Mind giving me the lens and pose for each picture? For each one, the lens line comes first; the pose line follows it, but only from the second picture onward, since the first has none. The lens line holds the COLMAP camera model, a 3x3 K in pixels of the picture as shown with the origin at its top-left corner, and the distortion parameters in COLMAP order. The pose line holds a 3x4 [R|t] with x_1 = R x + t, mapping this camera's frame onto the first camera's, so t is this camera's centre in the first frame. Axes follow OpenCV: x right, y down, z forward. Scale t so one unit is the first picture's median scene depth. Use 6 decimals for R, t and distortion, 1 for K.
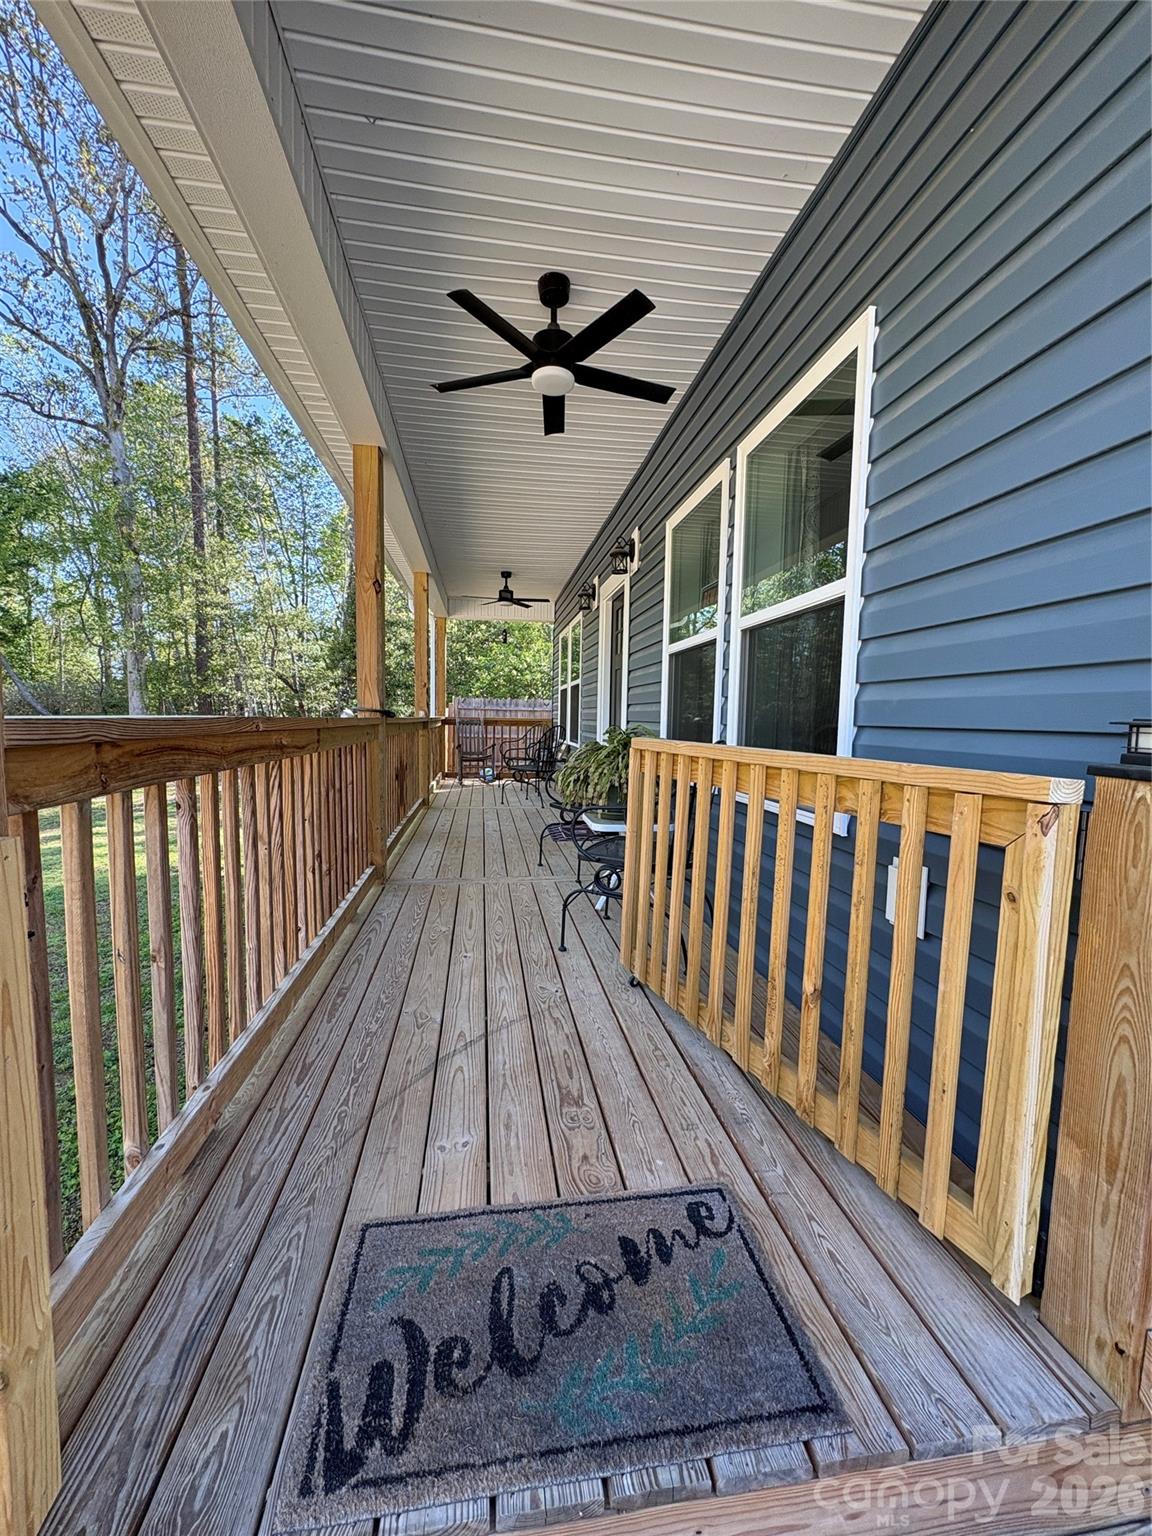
lens RADIAL K [[611.7, 0, 576.0], [0, 611.7, 768.0], [0, 0, 1]] dist [0.001468, 0.000121]
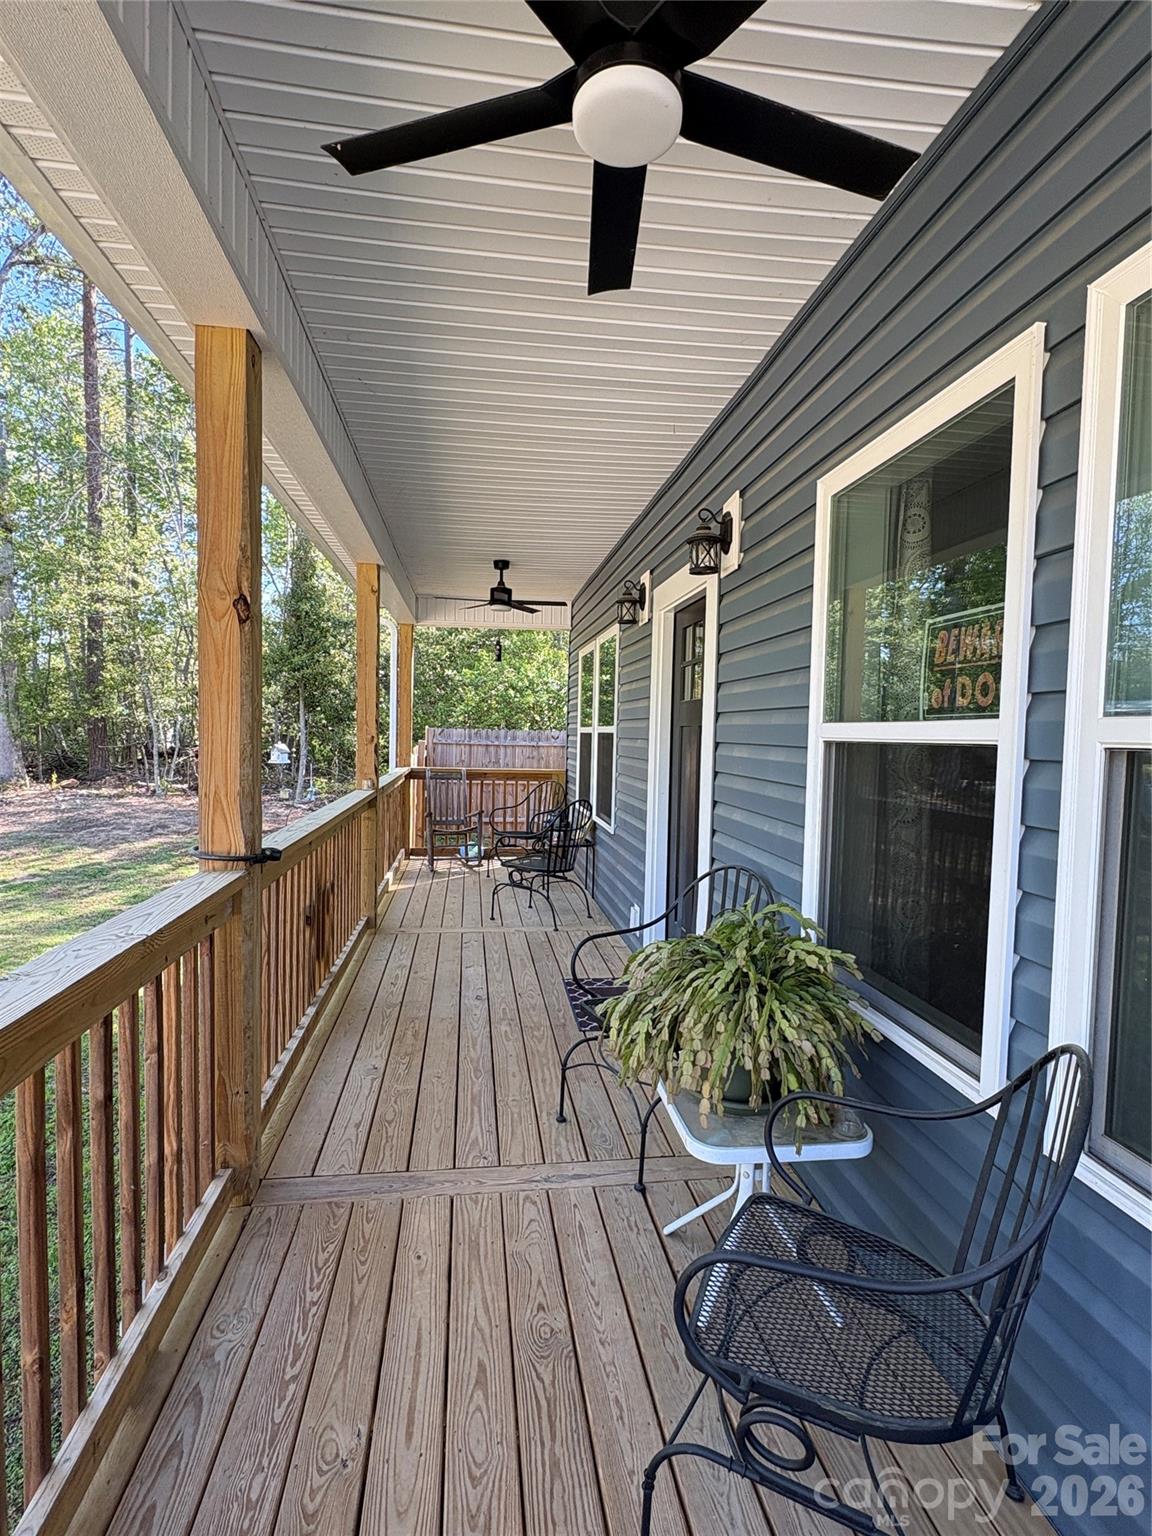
lens RADIAL K [[767.4, 0, 576.0], [0, 767.4, 768.0], [0, 0, 1]] dist [-0.002505, 0.000411]
pose [[0.999891, 0.005042, -0.013874, -0.021169], [-0.005514, 0.999400, -0.034181, -0.069236], [0.013694, 0.034254, 0.999319, 0.181416]]
